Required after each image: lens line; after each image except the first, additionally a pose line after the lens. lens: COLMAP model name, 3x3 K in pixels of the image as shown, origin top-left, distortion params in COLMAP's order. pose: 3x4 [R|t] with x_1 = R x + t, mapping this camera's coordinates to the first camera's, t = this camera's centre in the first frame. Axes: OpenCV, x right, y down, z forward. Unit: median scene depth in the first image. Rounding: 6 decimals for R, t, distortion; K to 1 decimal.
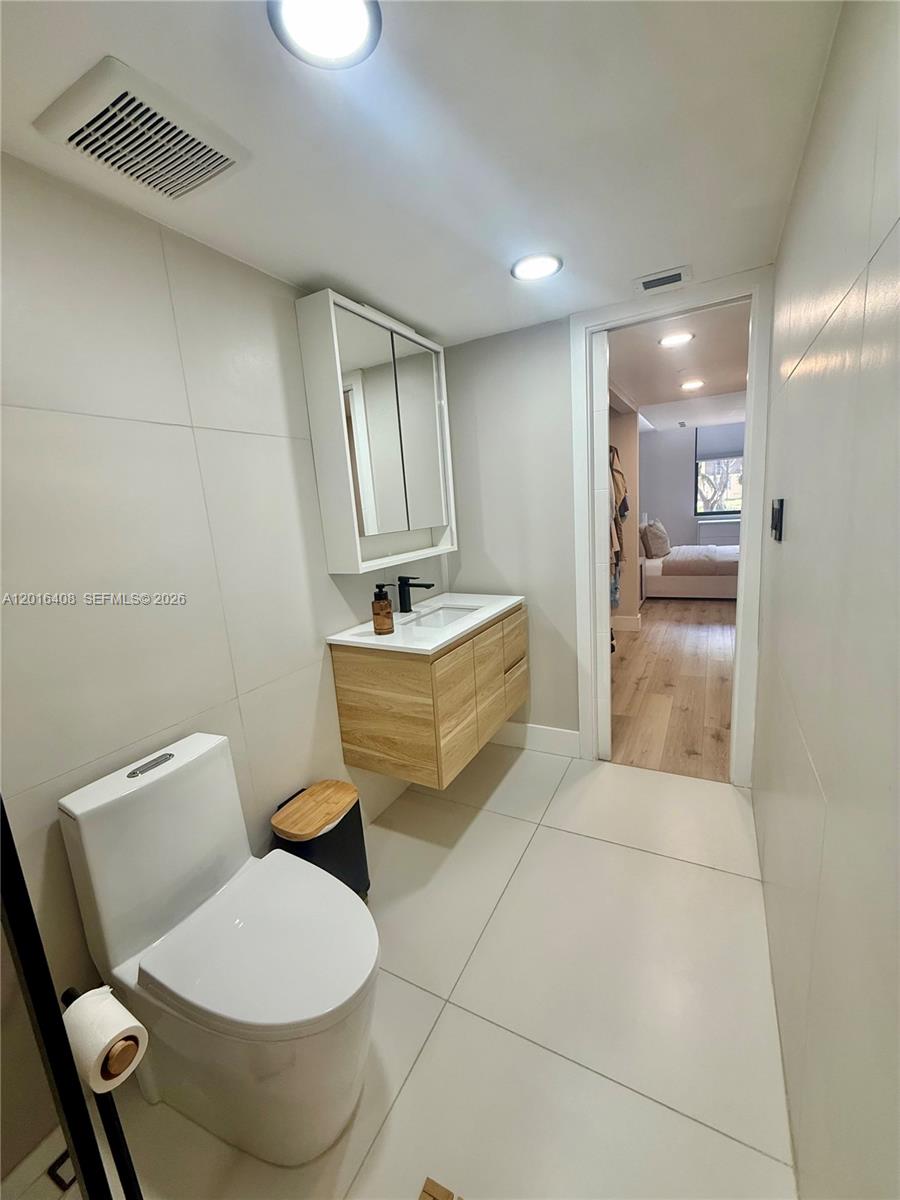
lens RADIAL K [[478.0, 0, 452.9], [0, 478.0, 597.6], [0, 0, 1]] dist [-0.001154, -0.000189]
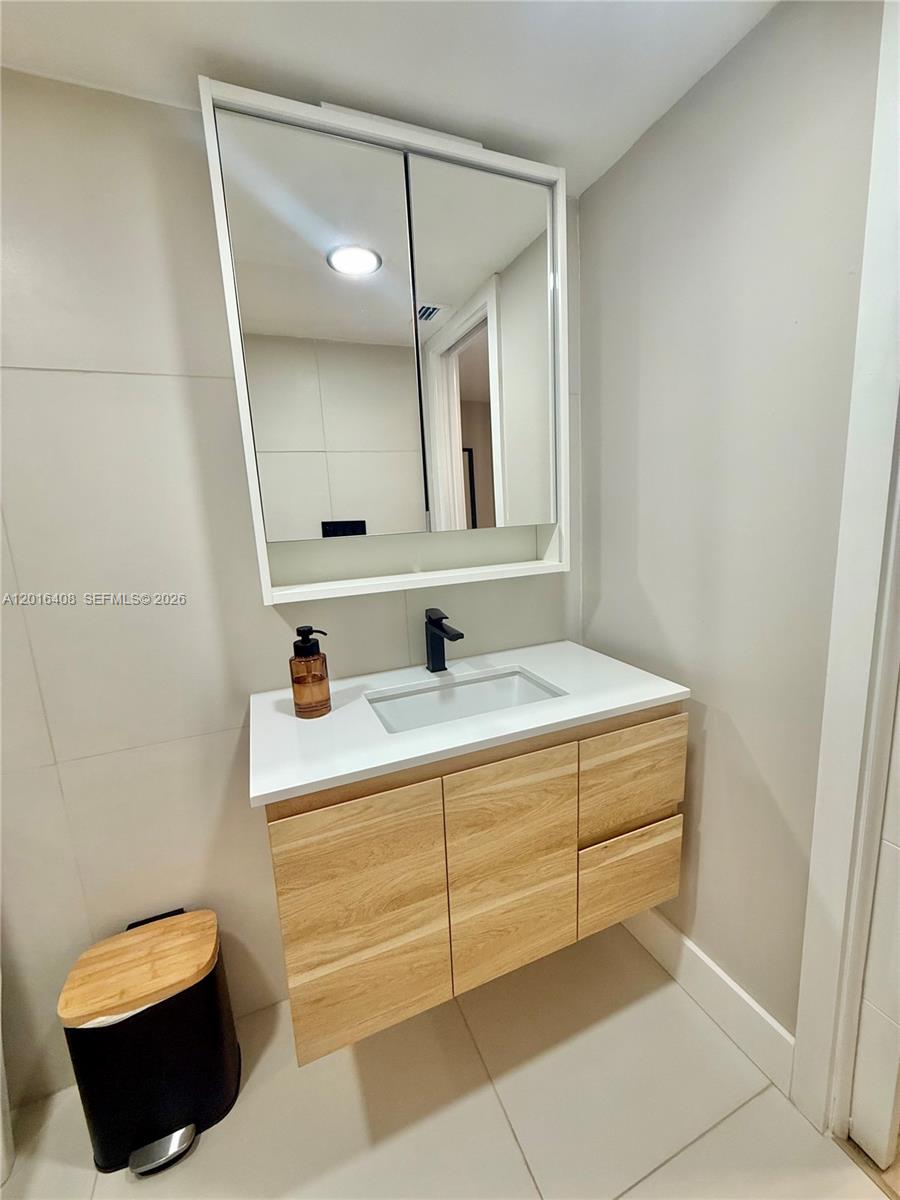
lens RADIAL K [[478.0, 0, 452.5], [0, 478.0, 597.5], [0, 0, 1]] dist [-0.001154, -0.000189]
pose [[0.775599, 0.140059, -0.615491, 0.274444], [-0.121064, 0.989978, 0.072720, -0.106581], [0.619508, 0.018112, 0.784782, 0.571095]]
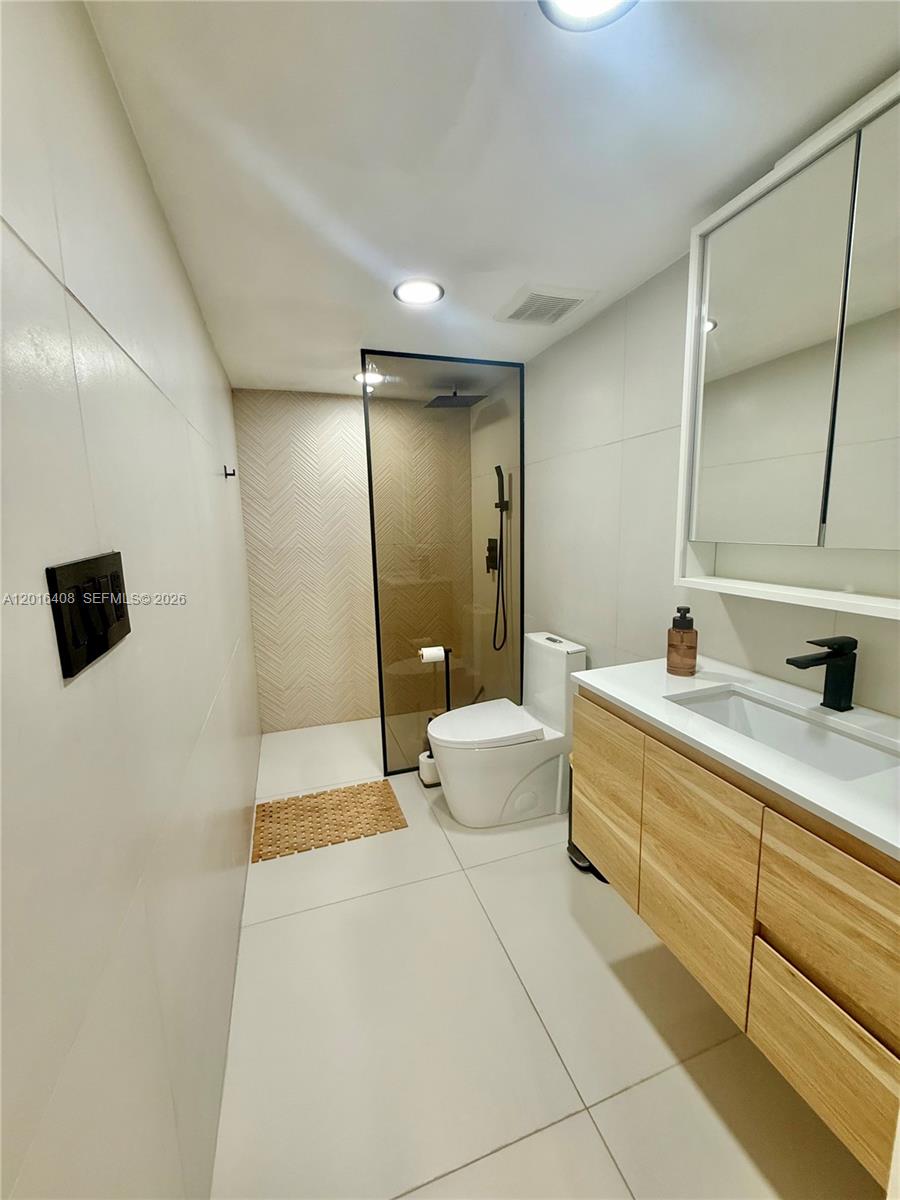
lens RADIAL K [[478.0, 0, 449.8], [0, 478.0, 597.7], [0, 0, 1]] dist [-0.001154, -0.000189]
pose [[-0.680526, 0.200597, -0.704731, 0.524939], [-0.065067, 0.941451, 0.330810, -0.225778], [0.729830, 0.270980, -0.627630, 1.022427]]
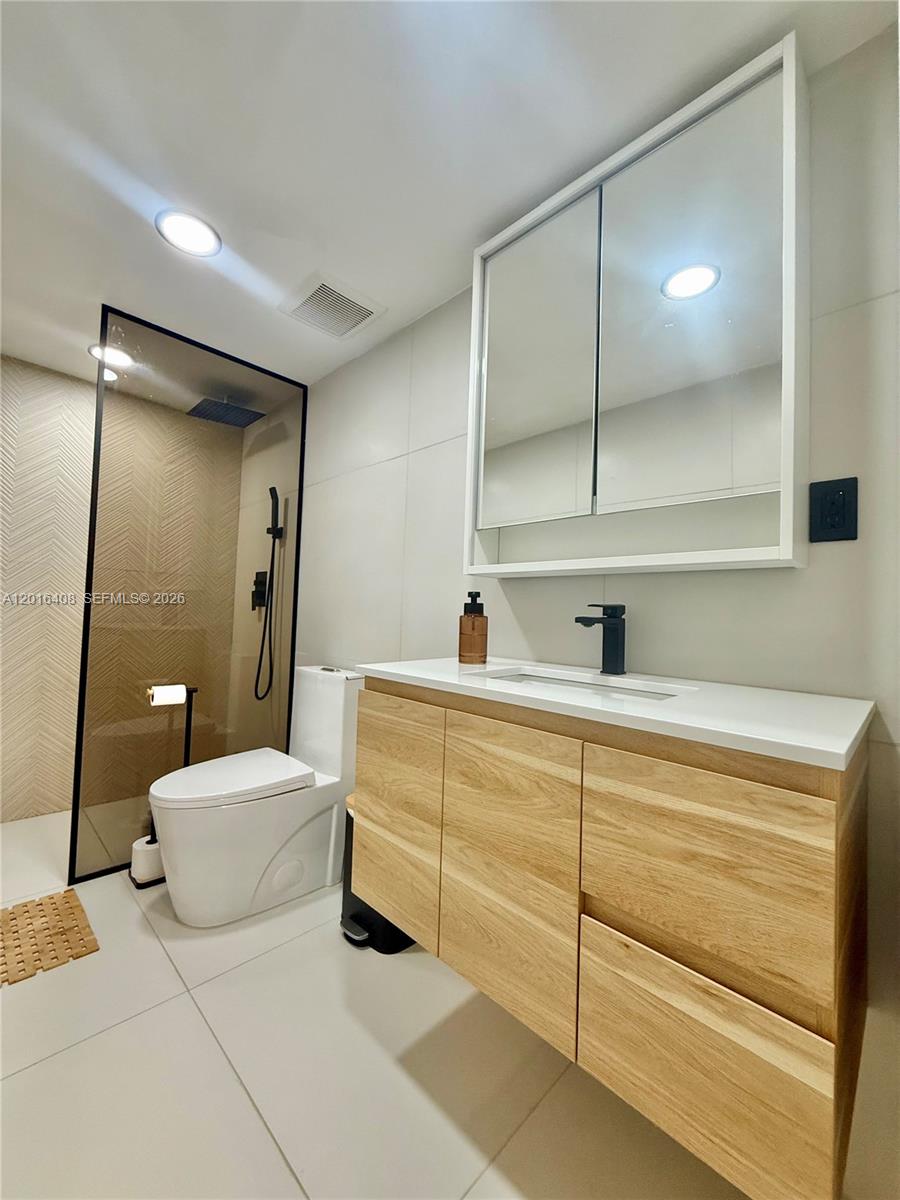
lens RADIAL K [[478.0, 0, 451.9], [0, 478.0, 597.4], [0, 0, 1]] dist [-0.001154, -0.000189]
pose [[-0.280775, 0.023704, -0.959481, 0.459110], [-0.194765, 0.977488, 0.081143, -0.061096], [0.939804, 0.209657, -0.269838, 0.992886]]
